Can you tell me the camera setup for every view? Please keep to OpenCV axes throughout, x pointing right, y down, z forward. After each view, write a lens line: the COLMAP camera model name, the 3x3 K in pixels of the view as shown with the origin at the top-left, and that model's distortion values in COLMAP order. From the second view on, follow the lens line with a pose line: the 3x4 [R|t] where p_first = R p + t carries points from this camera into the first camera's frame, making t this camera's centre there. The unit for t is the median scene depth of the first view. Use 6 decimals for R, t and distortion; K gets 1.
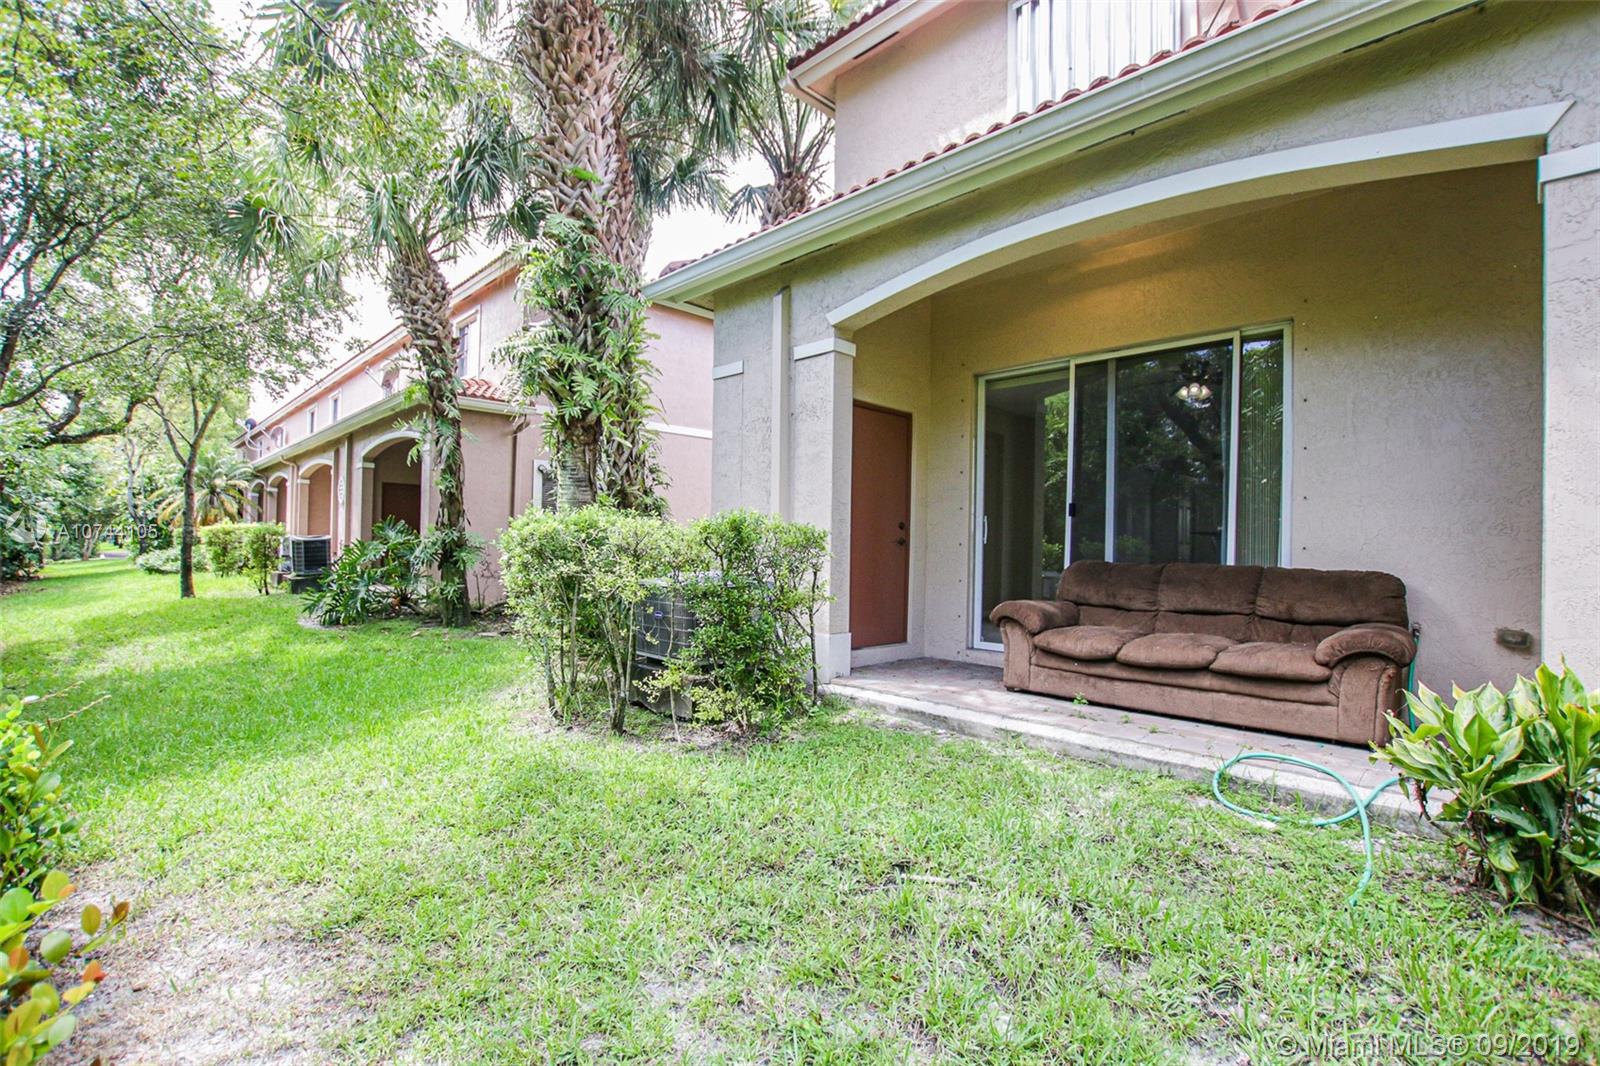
lens RADIAL K [[743.5, 0, 795.0], [0, 743.5, 538.4], [0, 0, 1]] dist [-0.031770, 0.004772]
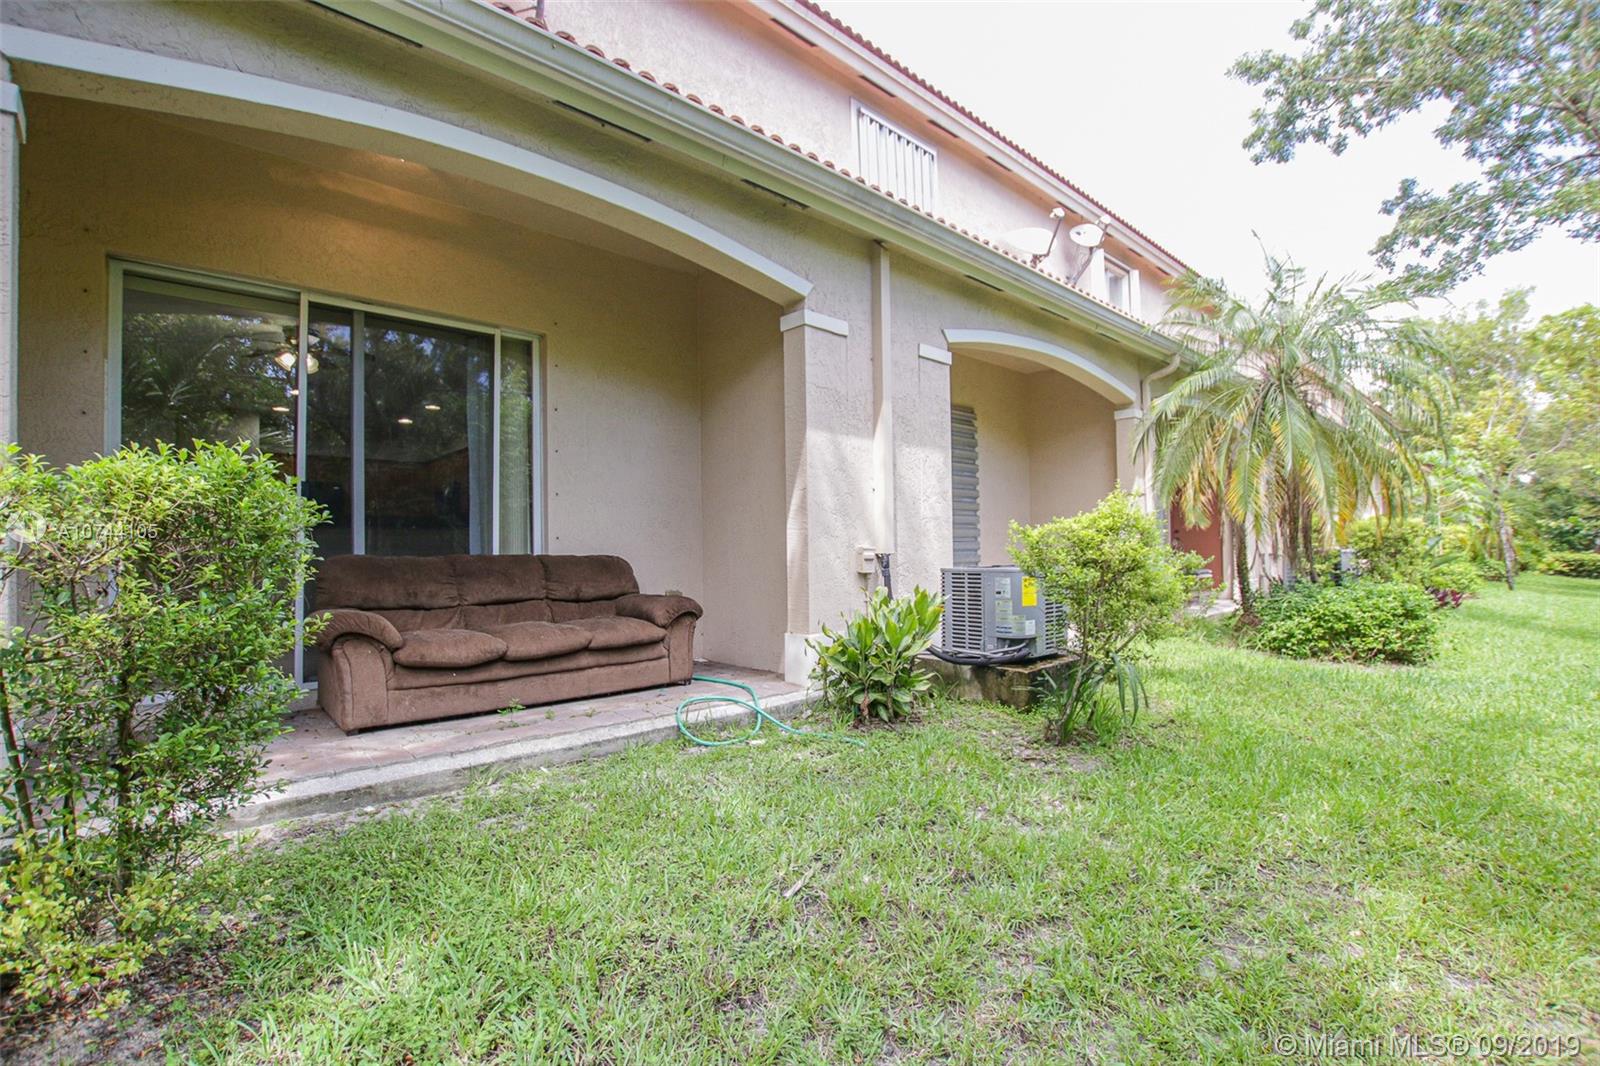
lens RADIAL K [[743.5, 0, 801.0], [0, 743.5, 537.6], [0, 0, 1]] dist [-0.031770, 0.004772]
pose [[0.015473, 0.001799, 0.999879, -0.451369], [0.003113, 0.999993, -0.001847, 0.015882], [-0.999875, 0.003141, 0.015468, 0.582902]]
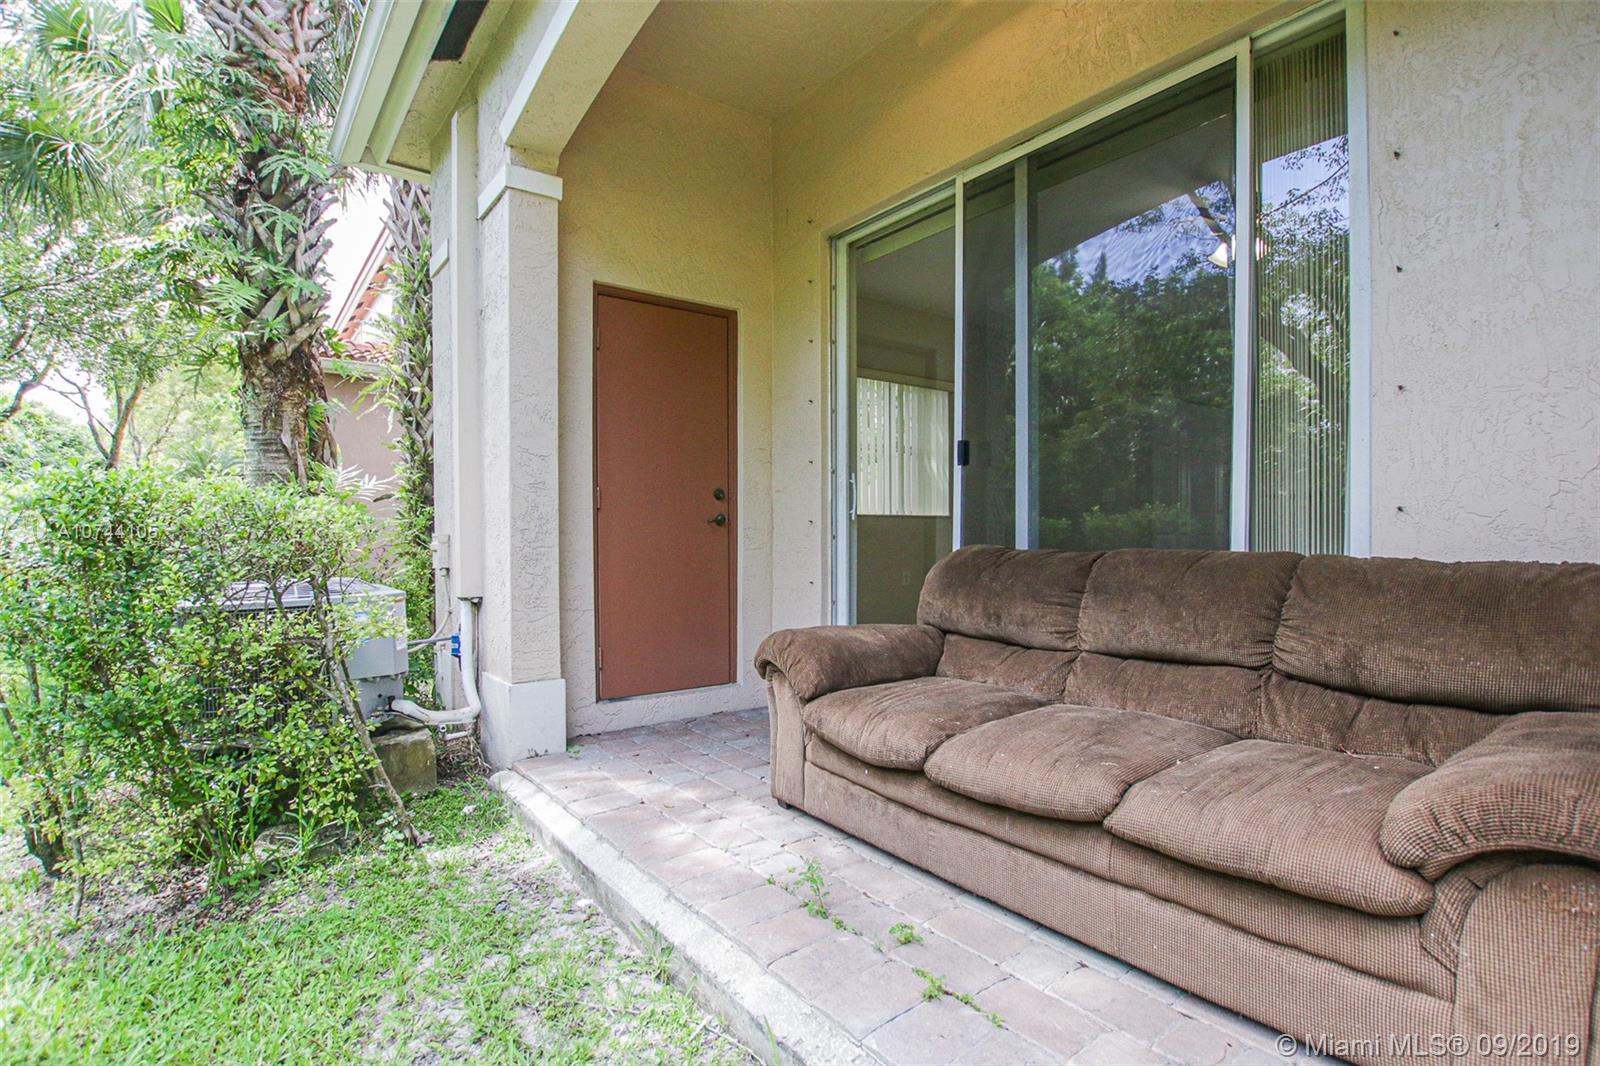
lens RADIAL K [[781.9, 0, 797.2], [0, 781.9, 544.3], [0, 0, 1]] dist [-0.028026, 0.001013]
pose [[0.990819, -0.020457, -0.133636, 0.400529], [0.023851, 0.999431, 0.023849, 0.013890], [0.133072, -0.026818, 0.990744, 0.504107]]
